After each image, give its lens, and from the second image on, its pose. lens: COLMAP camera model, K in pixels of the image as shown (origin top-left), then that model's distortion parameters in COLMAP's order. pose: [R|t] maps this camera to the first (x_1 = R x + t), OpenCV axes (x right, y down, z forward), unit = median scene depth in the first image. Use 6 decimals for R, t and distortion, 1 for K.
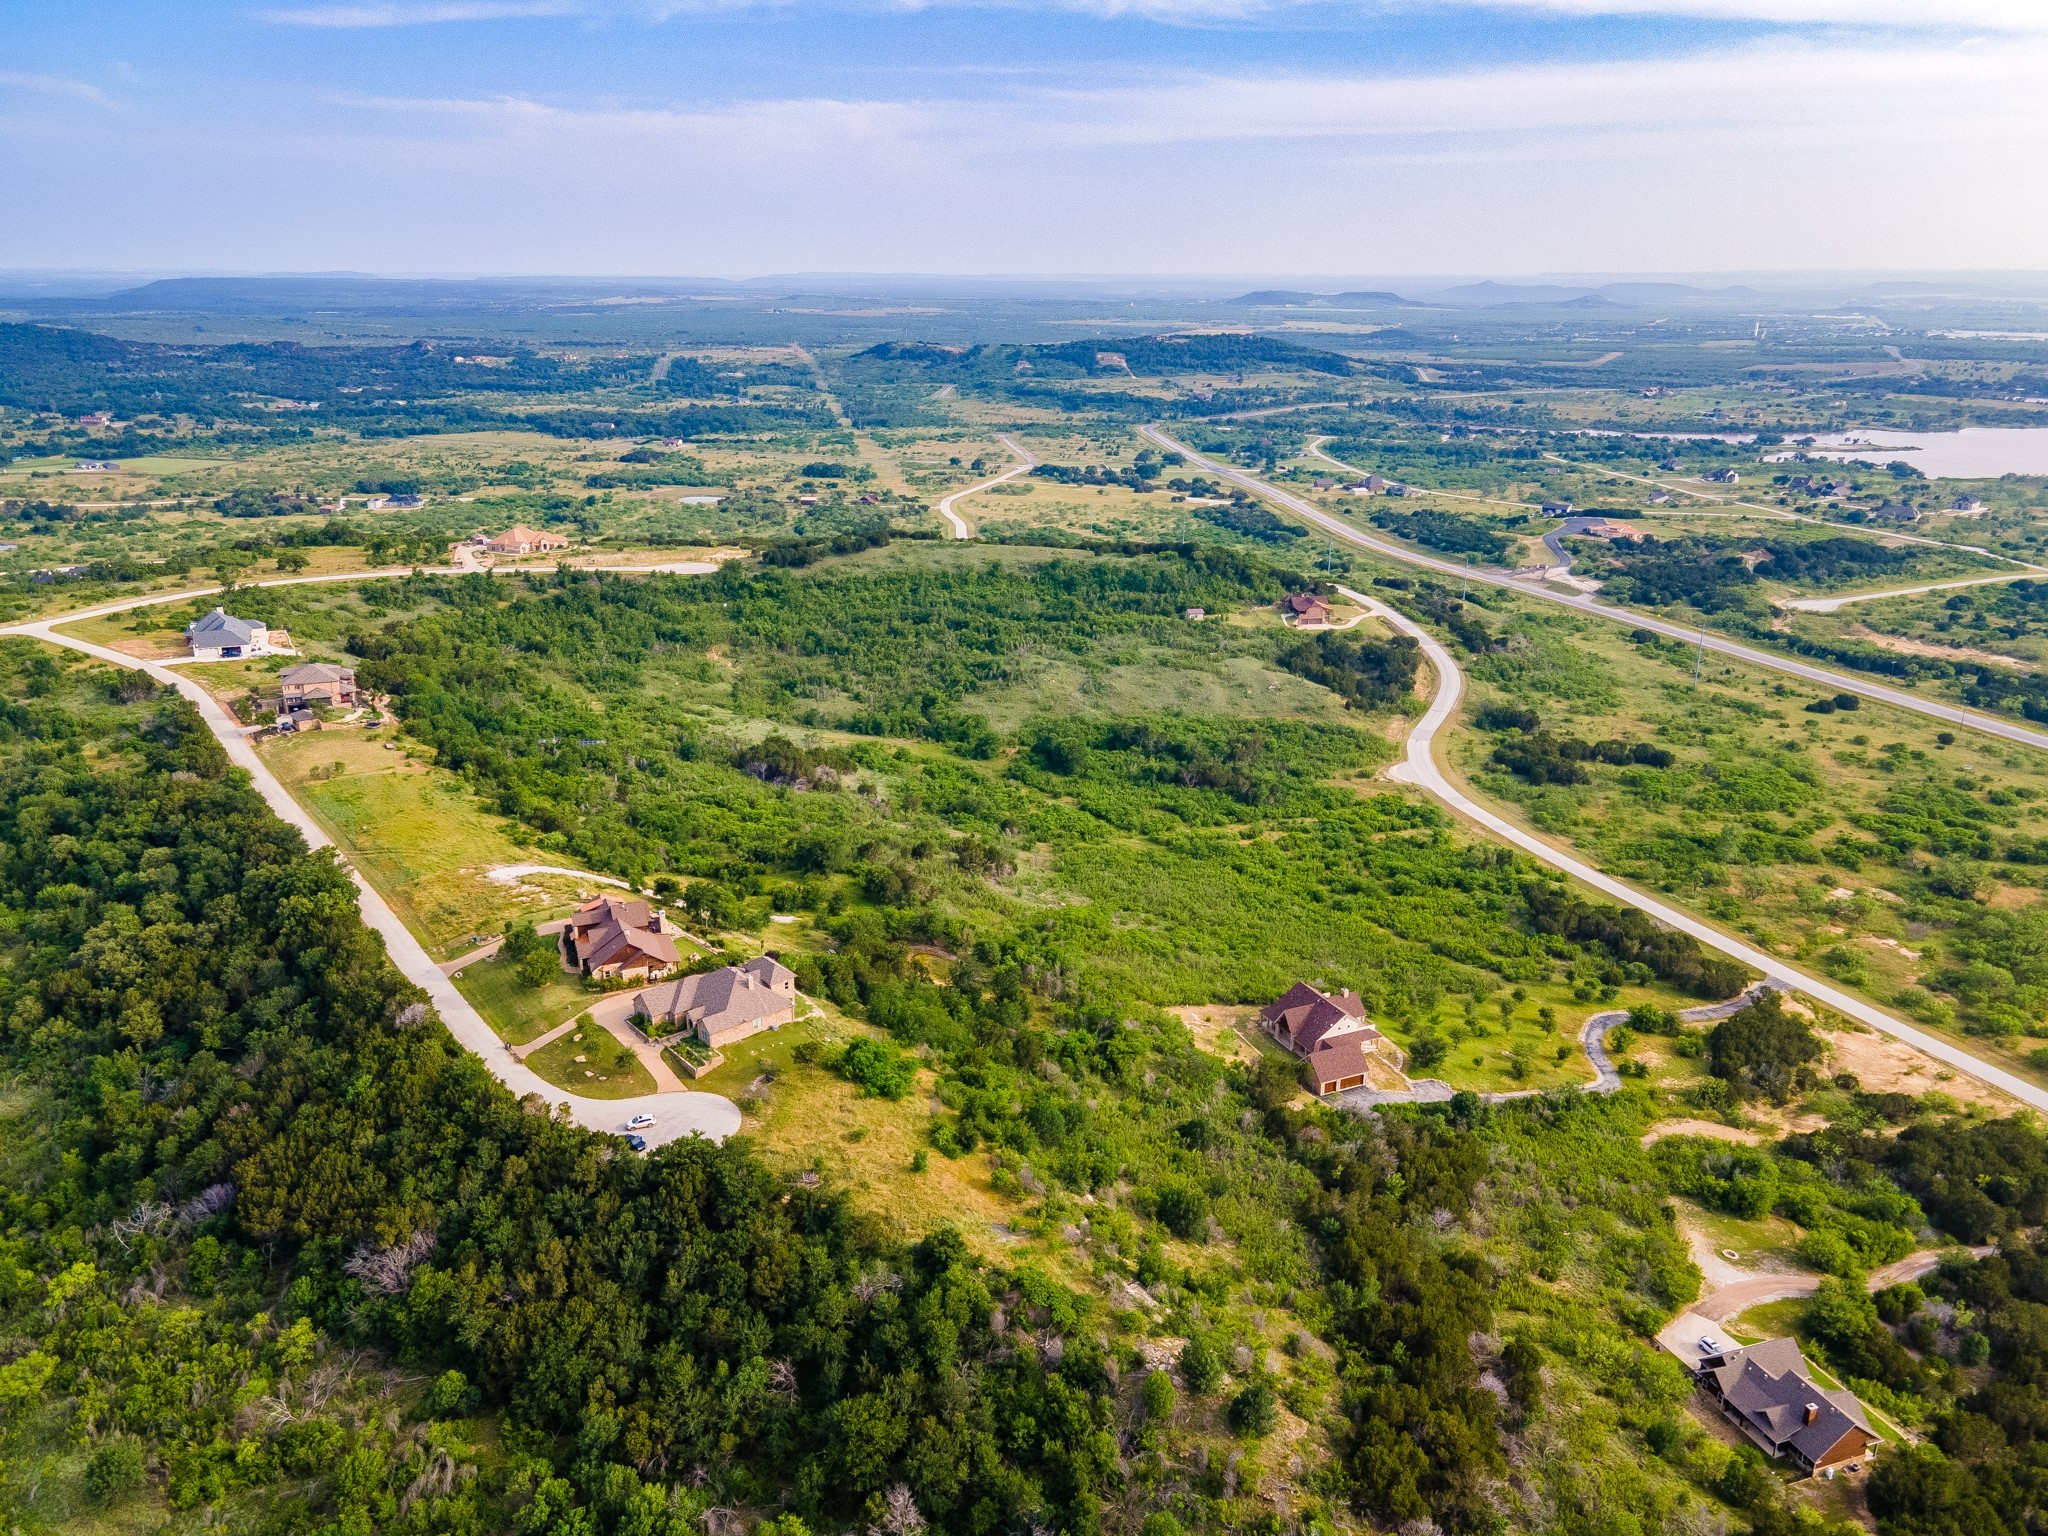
lens RADIAL K [[1490.4, 0, 1019.6], [0, 1490.4, 770.3], [0, 0, 1]] dist [0.022200, 0.045291]
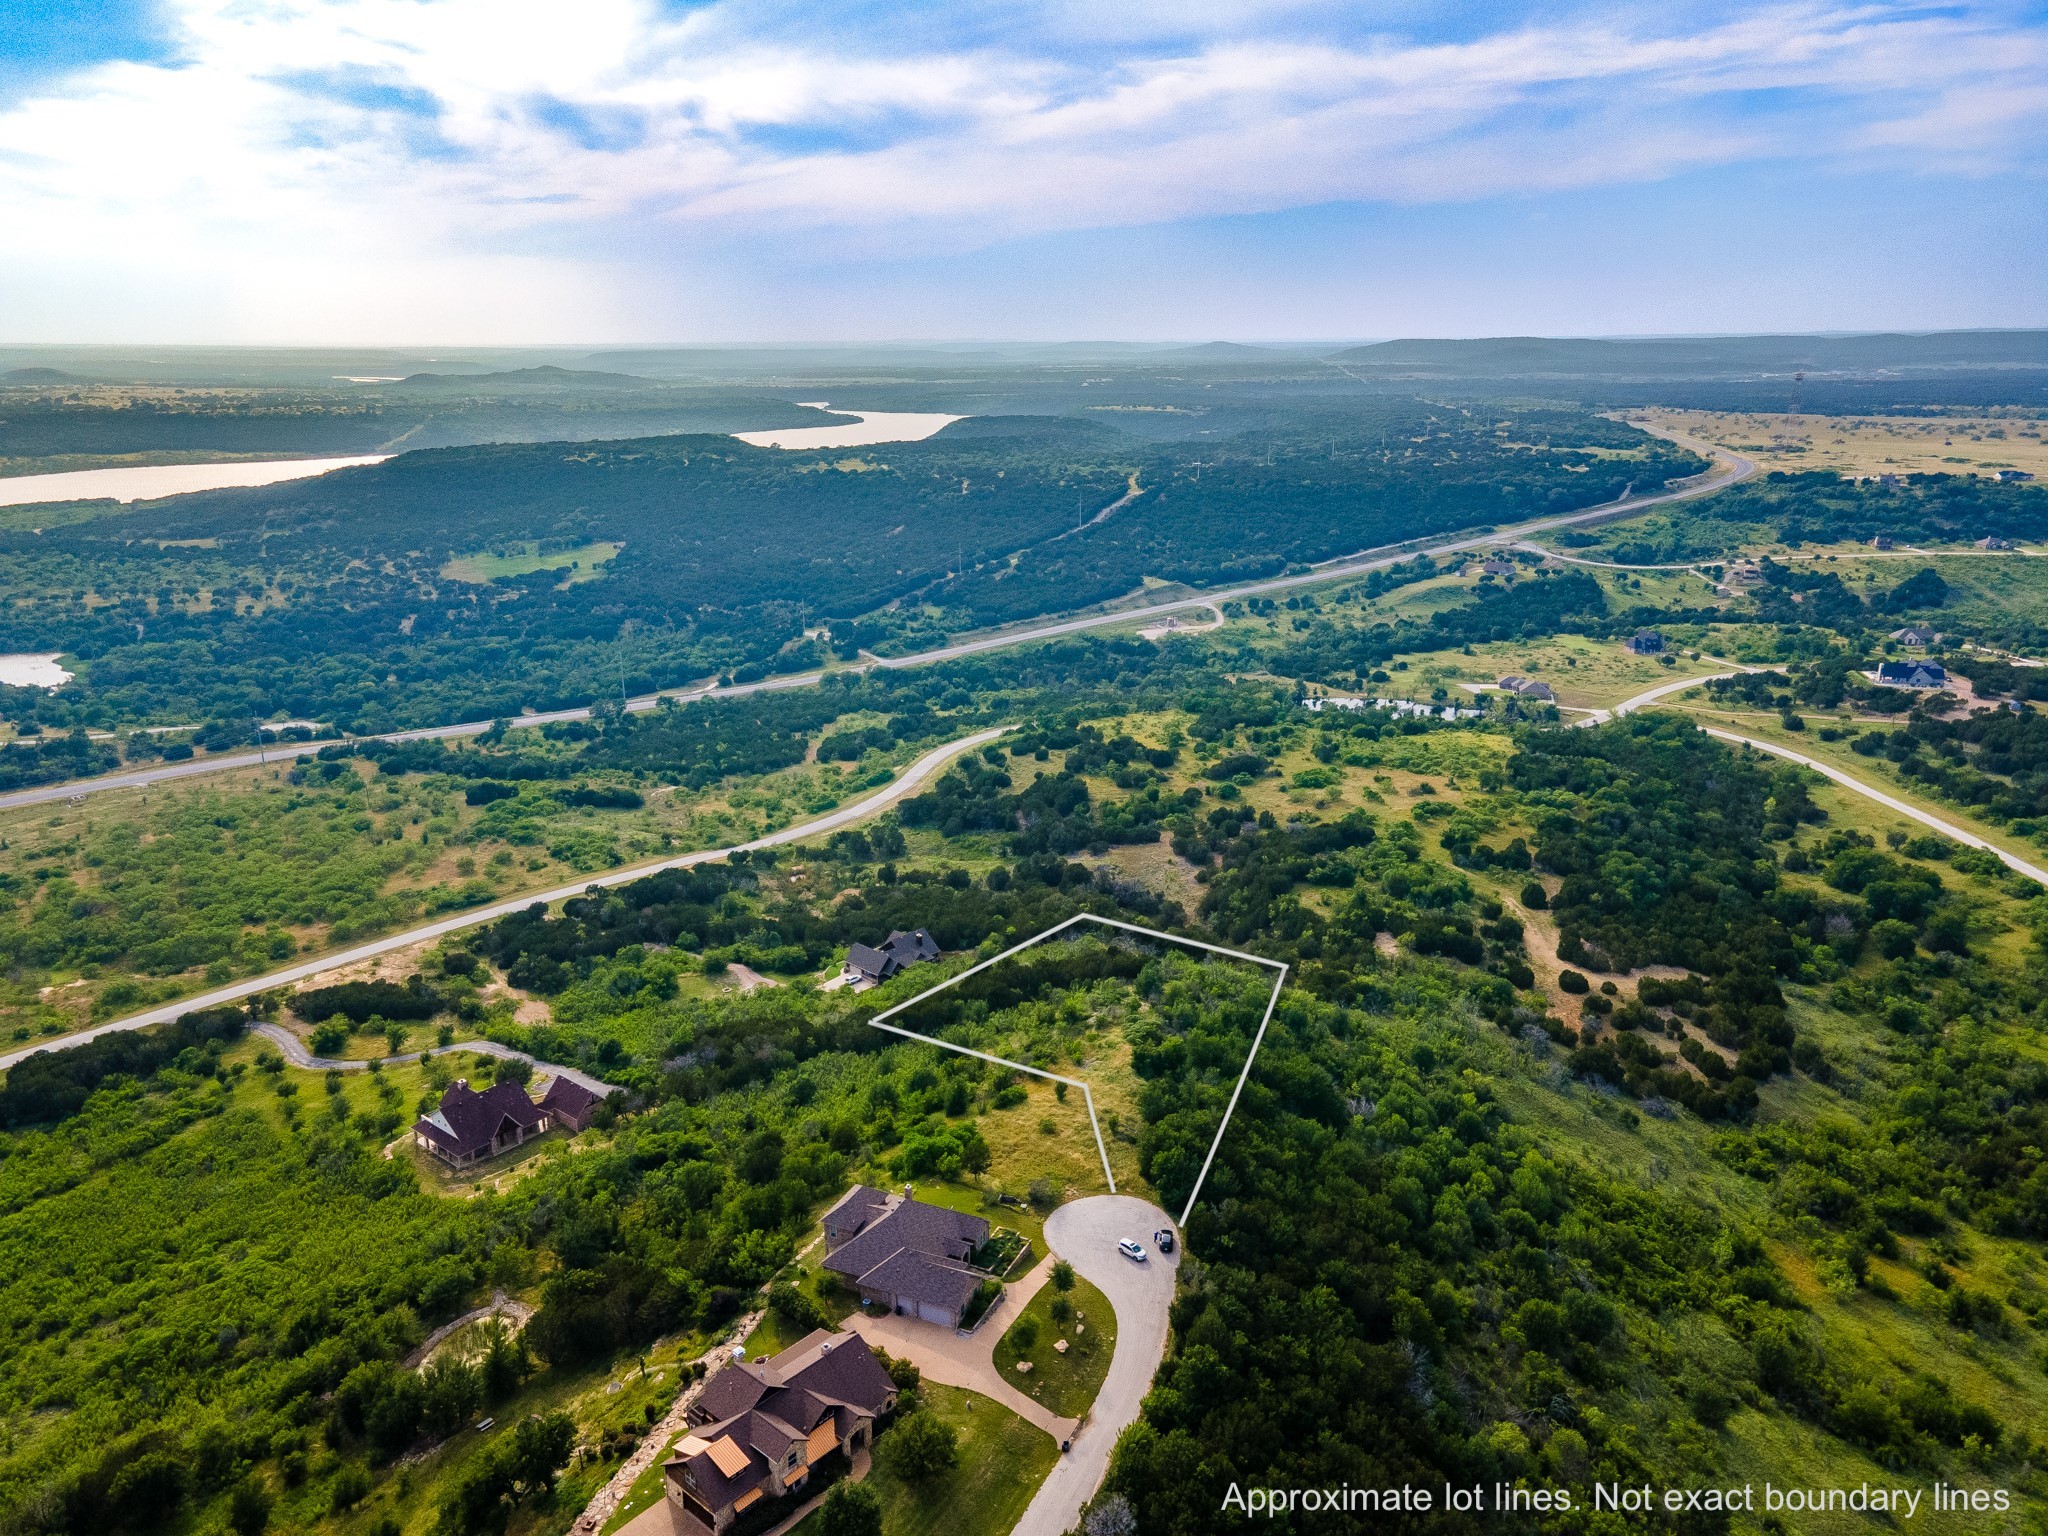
lens RADIAL K [[1480.1, 0, 1016.8], [0, 1480.1, 796.9], [0, 0, 1]] dist [0.038063, 0.011157]
pose [[-0.437384, -0.269474, 0.857950, -0.470570], [0.290282, 0.860668, 0.418314, -0.201883], [-0.851136, 0.432011, -0.298219, 0.618957]]
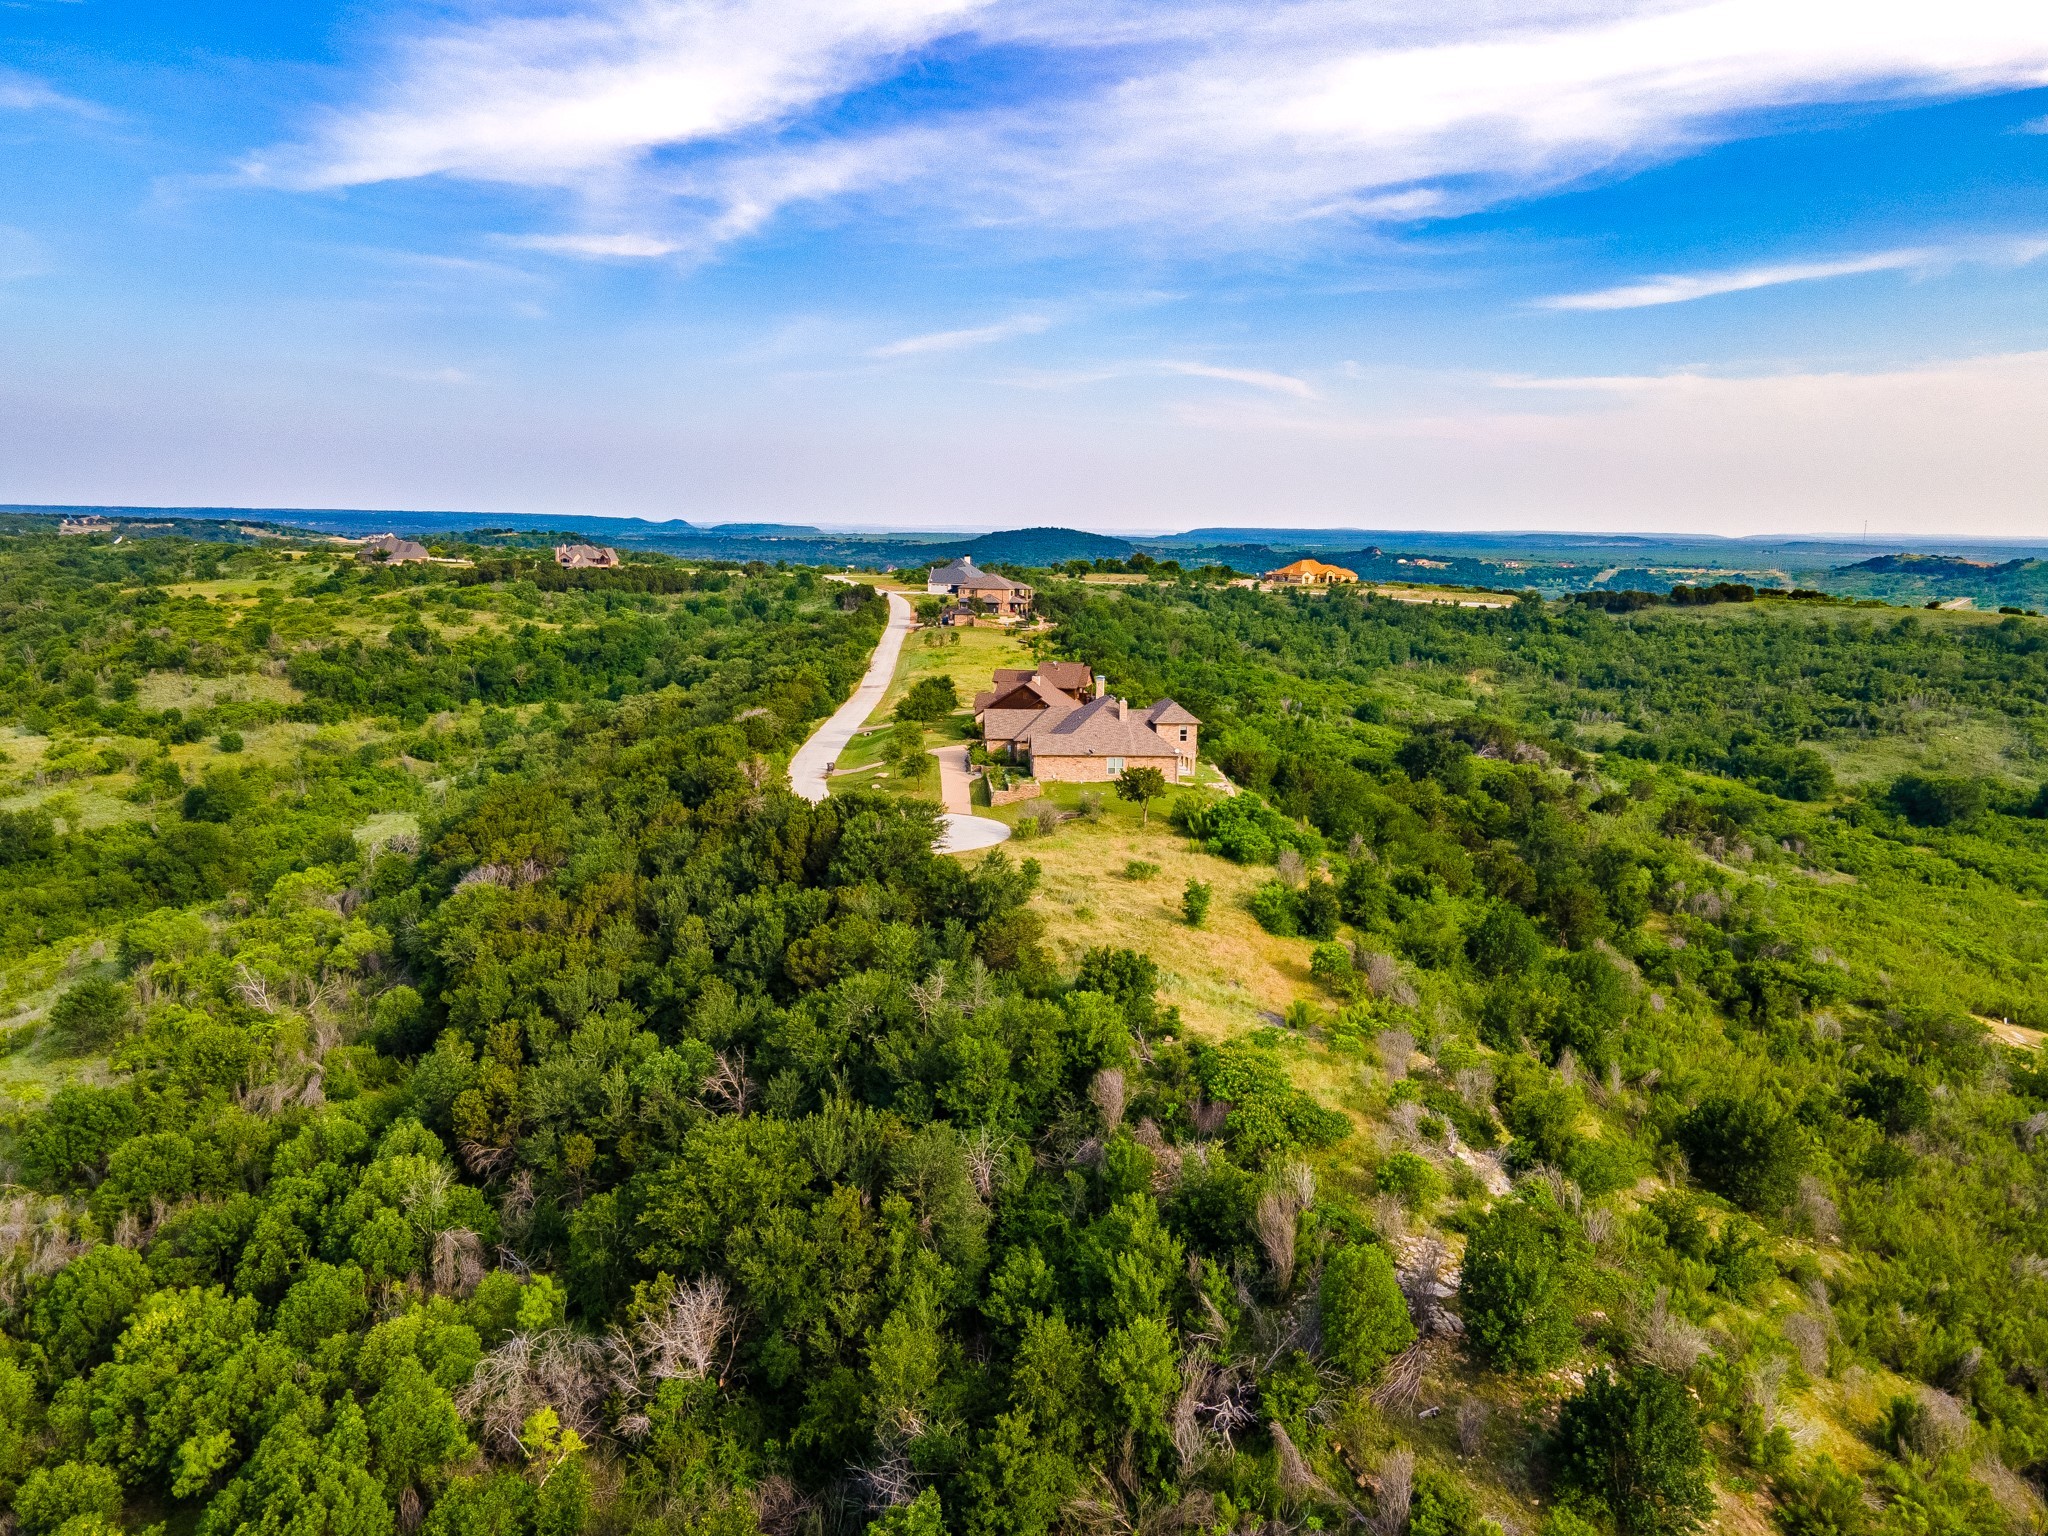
lens RADIAL K [[1495.5, 0, 1024.0], [0, 1495.5, 768.0], [0, 0, 1]] dist [-0.005092, 0.058701]
pose [[0.810283, 0.101164, -0.577241, 0.090666], [-0.203318, 0.972336, -0.114995, 0.140842], [0.549639, 0.210542, 0.808436, 0.257805]]
